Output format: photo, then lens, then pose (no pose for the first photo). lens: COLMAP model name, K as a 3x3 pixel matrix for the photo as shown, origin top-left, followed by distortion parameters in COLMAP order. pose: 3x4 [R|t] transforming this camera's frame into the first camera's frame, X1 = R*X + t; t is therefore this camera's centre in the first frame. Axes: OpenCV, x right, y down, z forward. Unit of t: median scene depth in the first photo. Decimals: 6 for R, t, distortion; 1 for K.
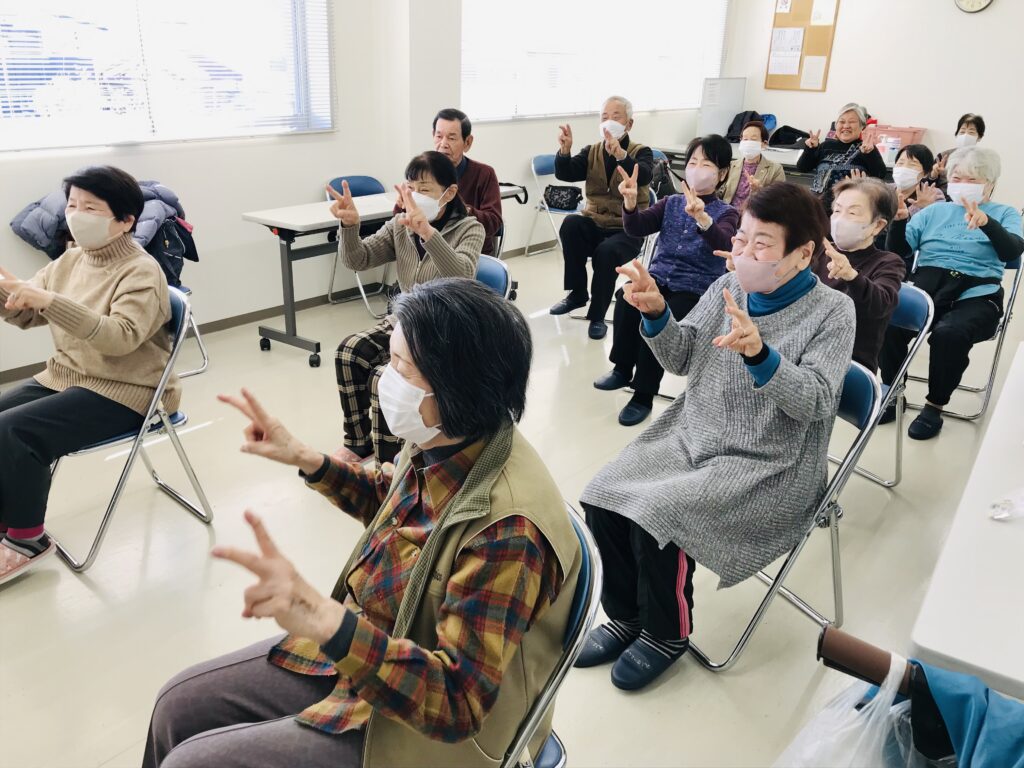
lens RADIAL K [[825.0, 0, 493.6], [0, 825.0, 377.2], [0, 0, 1]] dist [0.026089, -0.025321]
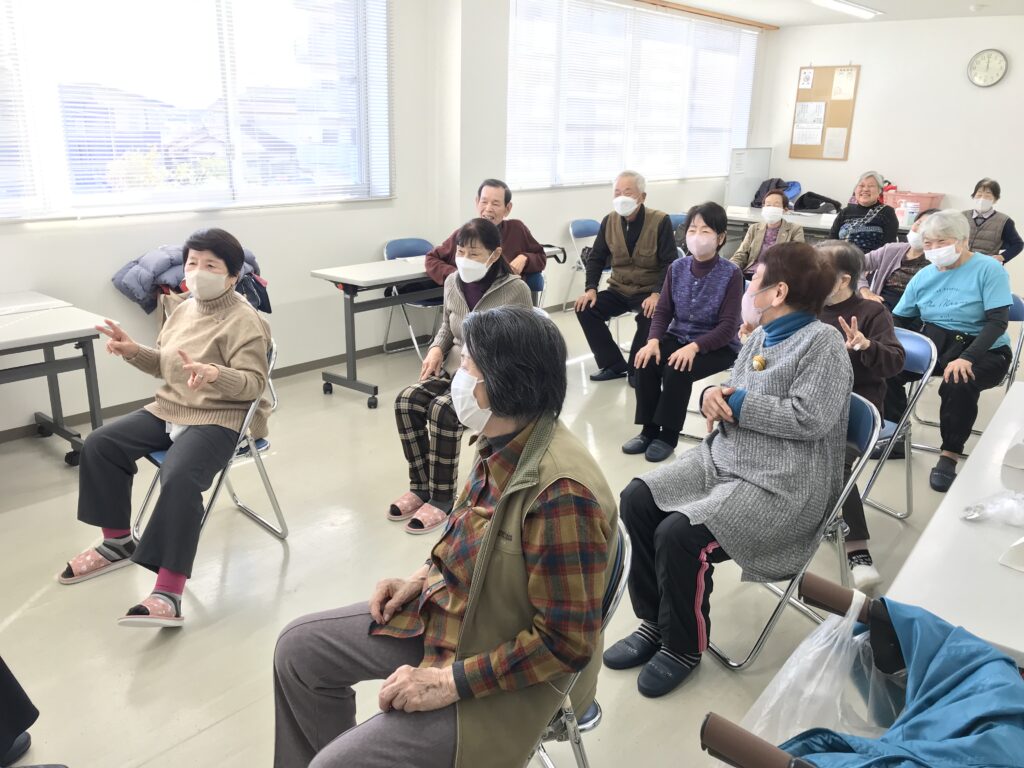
lens RADIAL K [[825.0, 0, 494.3], [0, 825.0, 384.3], [0, 0, 1]] dist [0.026089, -0.025321]
pose [[0.999089, 0.005945, -0.042258, -0.009064], [-0.008801, 0.997666, -0.067706, 0.032364], [0.041757, 0.068016, 0.996810, -0.105052]]
